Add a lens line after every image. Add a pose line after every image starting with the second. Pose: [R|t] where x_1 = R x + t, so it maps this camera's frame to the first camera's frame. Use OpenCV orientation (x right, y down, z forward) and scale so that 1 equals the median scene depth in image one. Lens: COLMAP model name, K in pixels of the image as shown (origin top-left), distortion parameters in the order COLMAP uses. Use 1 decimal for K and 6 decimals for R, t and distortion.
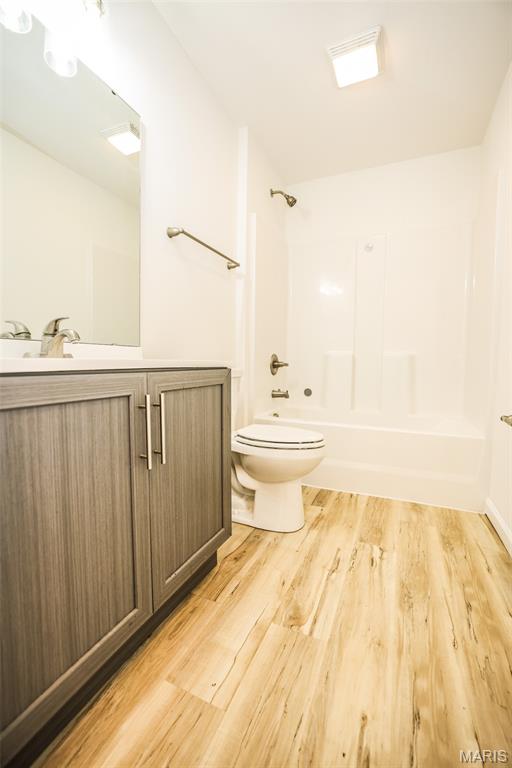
lens RADIAL K [[342.6, 0, 253.5], [0, 342.6, 383.9], [0, 0, 1]] dist [-0.025324, 0.007868]
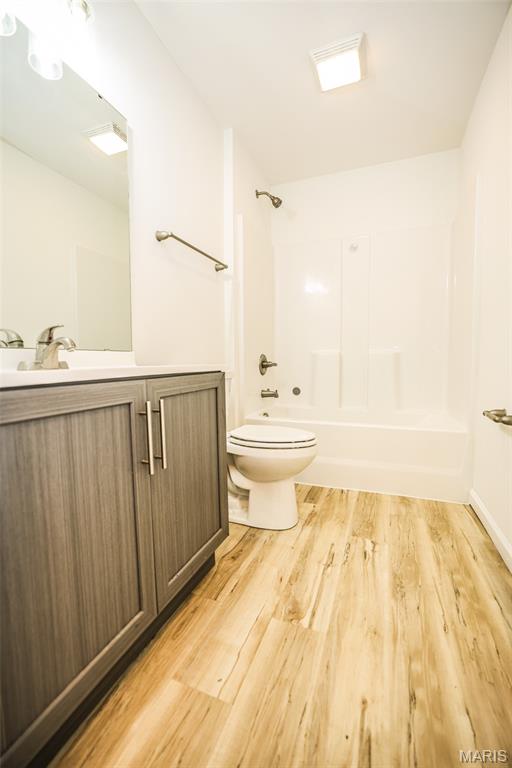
lens RADIAL K [[342.6, 0, 255.2], [0, 342.6, 385.7], [0, 0, 1]] dist [-0.025324, 0.007868]
pose [[0.998702, -0.022823, 0.045531, -0.023406], [0.022380, 0.999697, 0.010200, -0.012047], [-0.045750, -0.009168, 0.998911, -0.019715]]
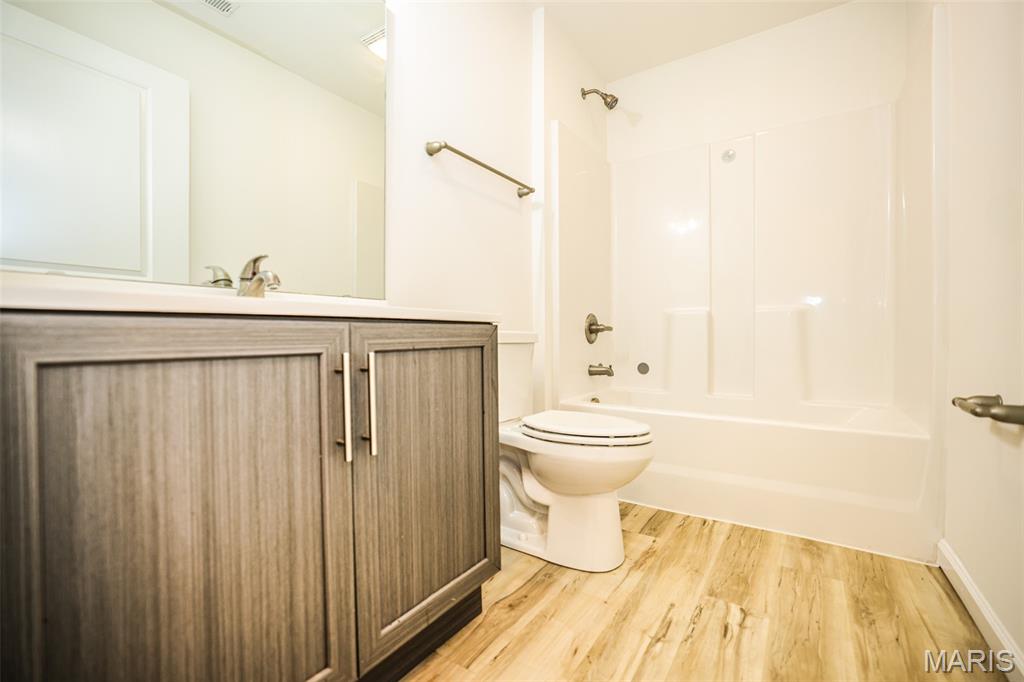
lens RADIAL K [[456.8, 0, 500.5], [0, 456.8, 338.3], [0, 0, 1]] dist [-0.025324, 0.007868]
pose [[0.983222, -0.013109, -0.181939, 0.109860], [0.003198, 0.998500, -0.054658, 0.034517], [0.182382, 0.053159, 0.981790, 0.091064]]
